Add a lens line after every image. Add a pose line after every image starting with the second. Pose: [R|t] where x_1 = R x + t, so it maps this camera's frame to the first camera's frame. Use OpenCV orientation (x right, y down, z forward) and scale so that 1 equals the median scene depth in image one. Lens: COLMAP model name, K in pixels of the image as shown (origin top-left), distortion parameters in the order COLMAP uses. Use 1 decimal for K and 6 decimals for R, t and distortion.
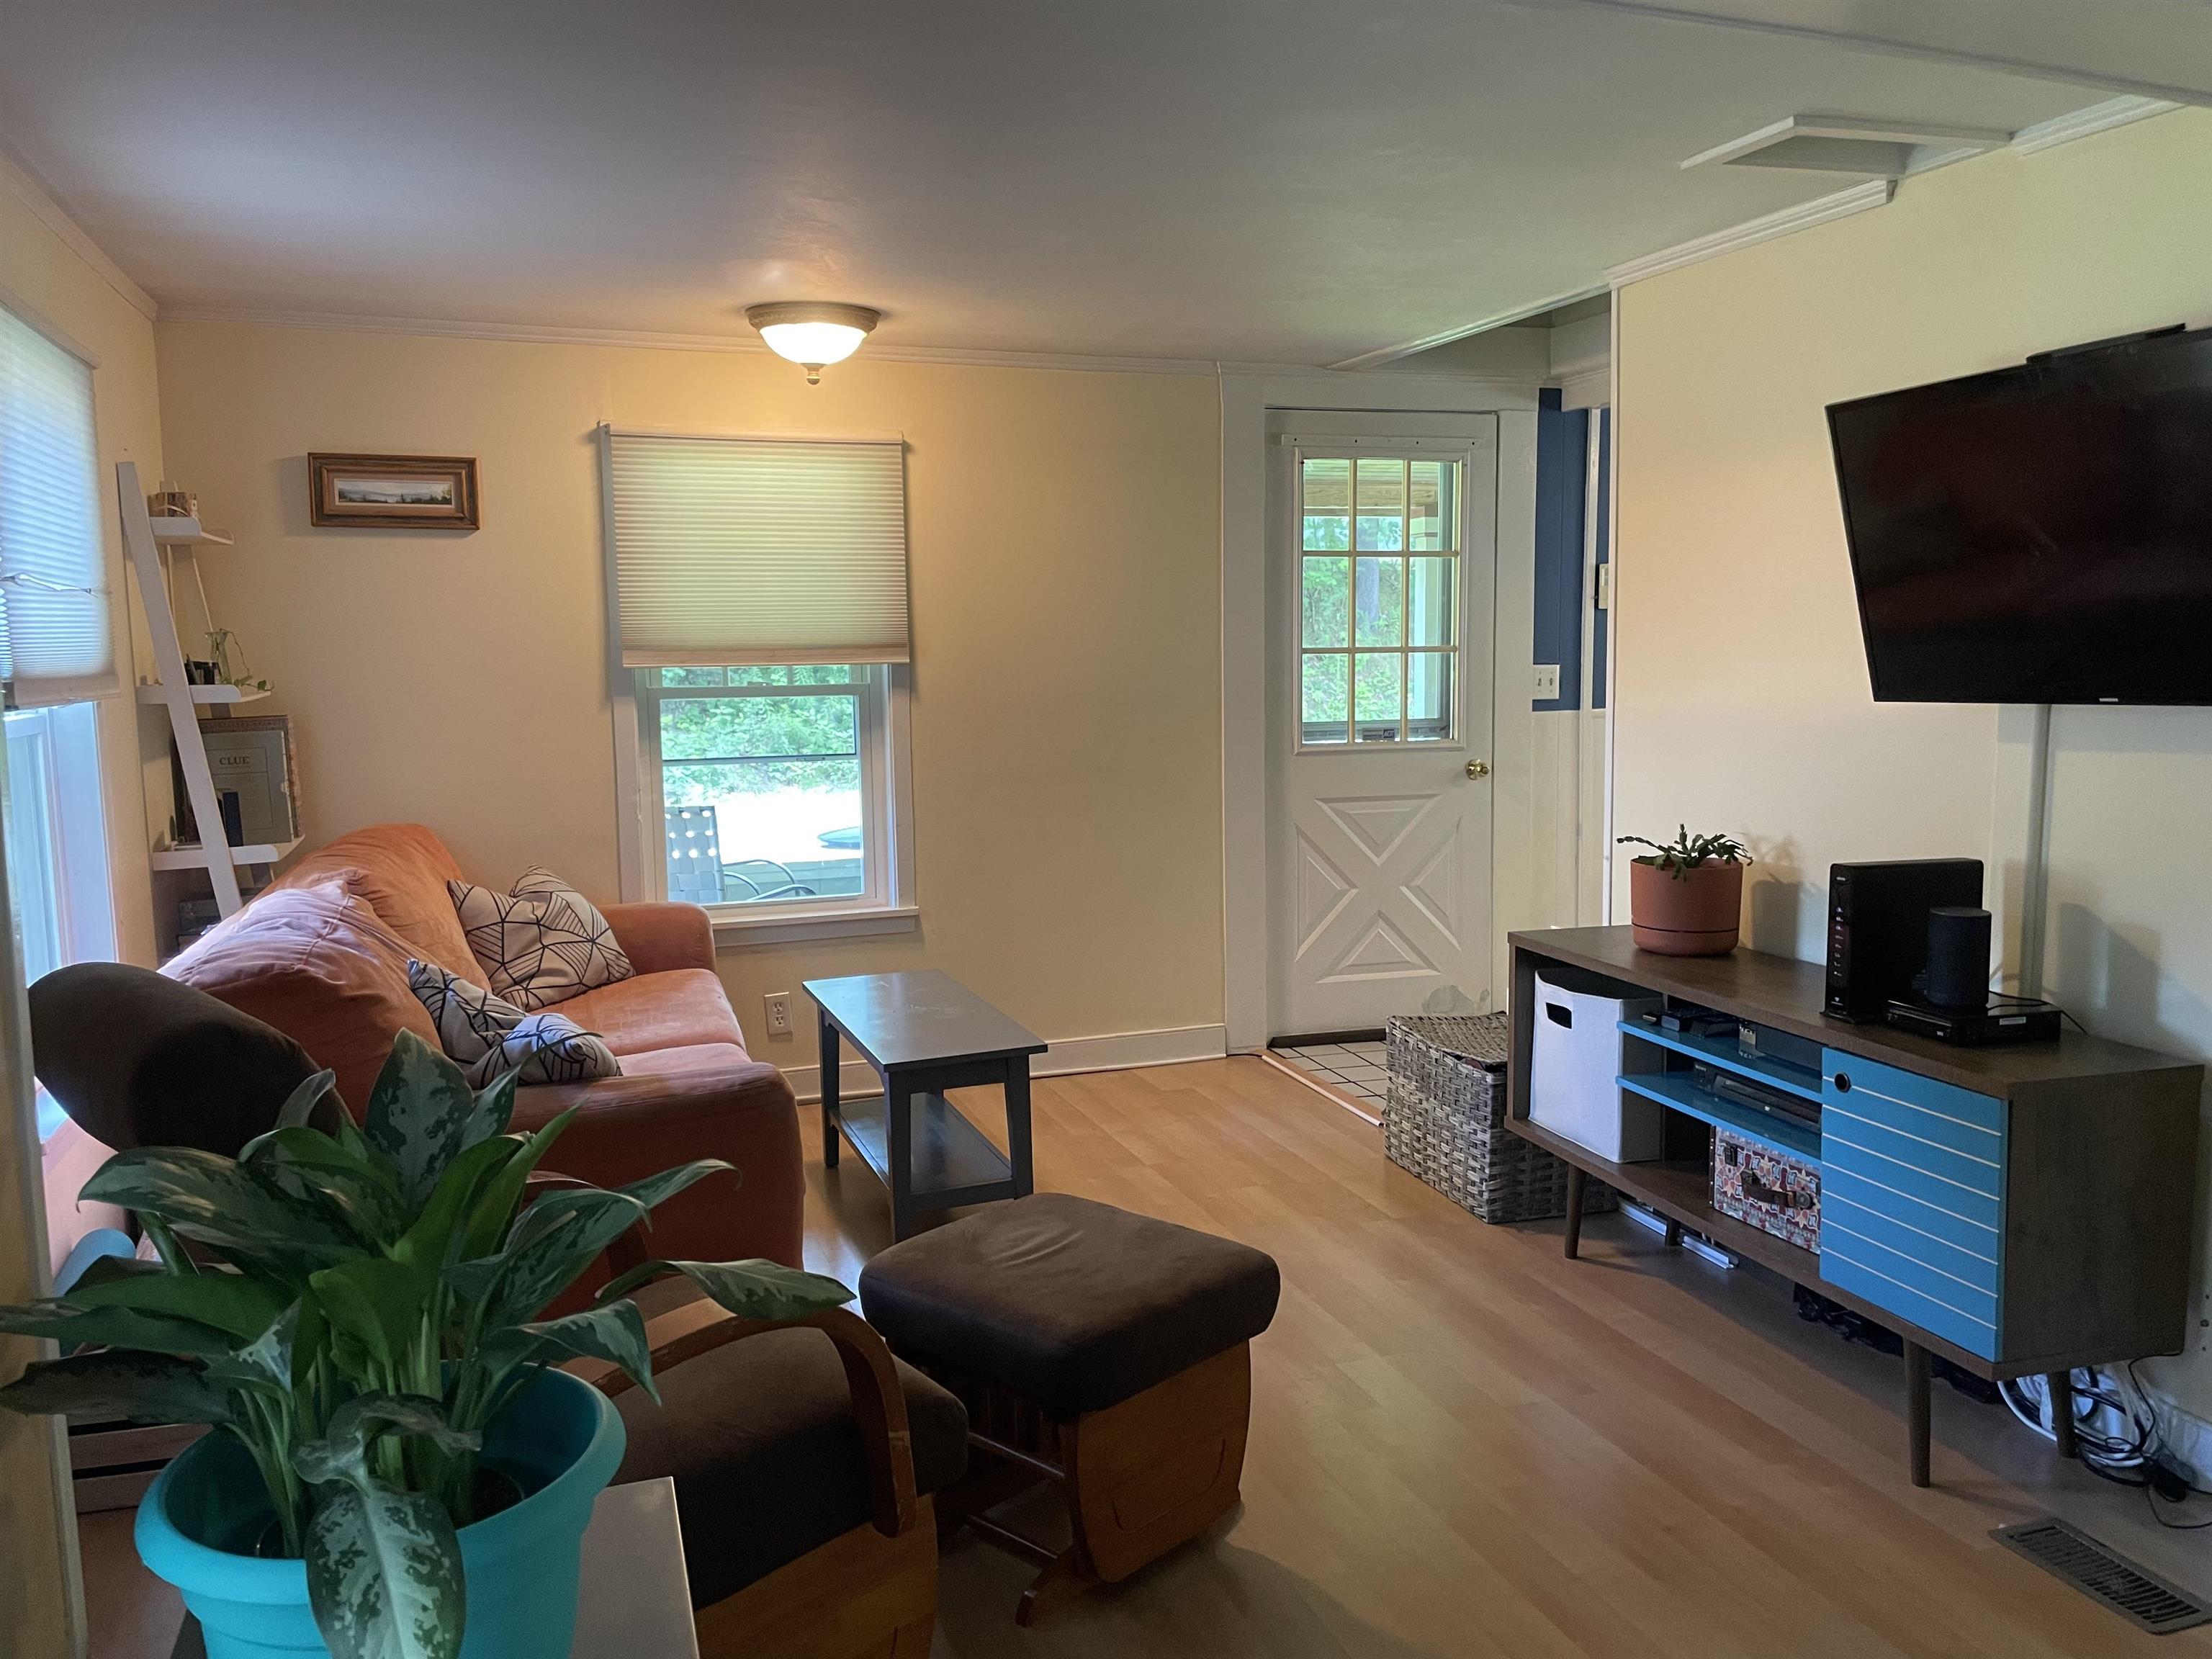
lens RADIAL K [[1660.3, 0, 1103.6], [0, 1660.3, 828.9], [0, 0, 1]] dist [0.050692, 0.000103]
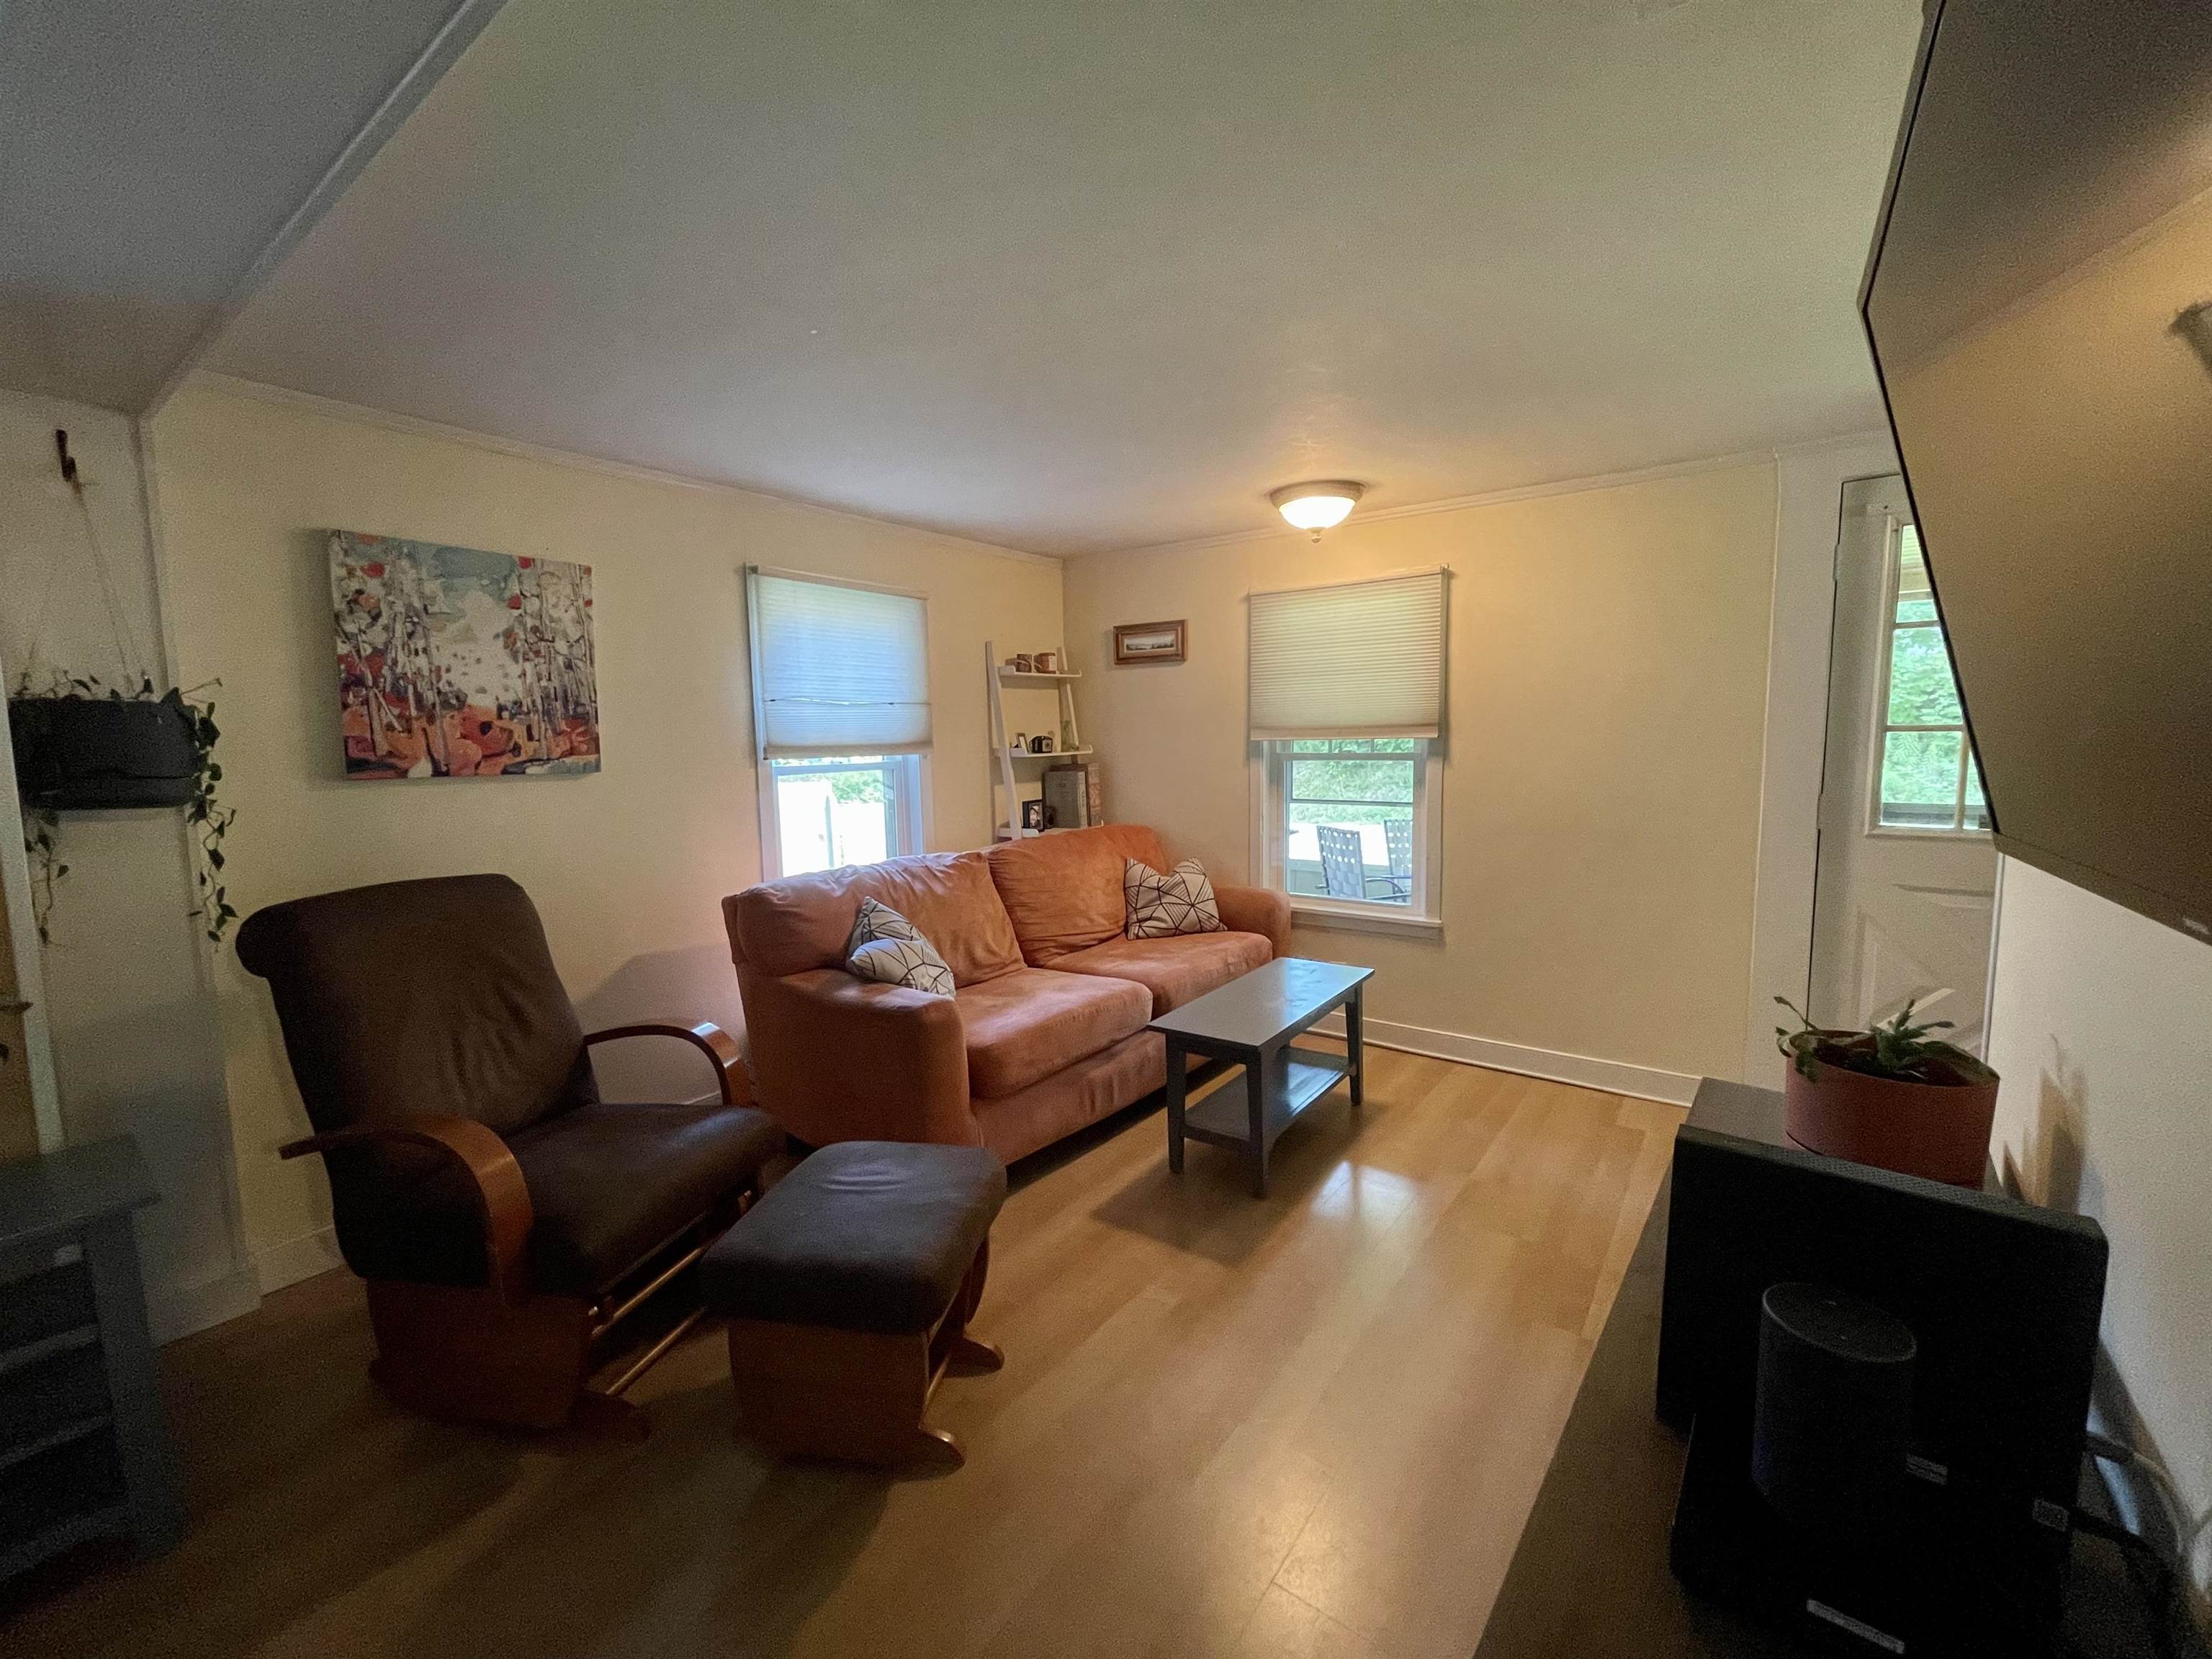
lens RADIAL K [[887.3, 0, 1099.9], [0, 887.3, 827.0], [0, 0, 1]] dist [-0.003242, -0.000195]
pose [[0.550498, 0.092656, -0.829679, 0.344661], [-0.083201, 0.994963, 0.055910, -0.048546], [0.830680, 0.038252, 0.555434, 0.403928]]
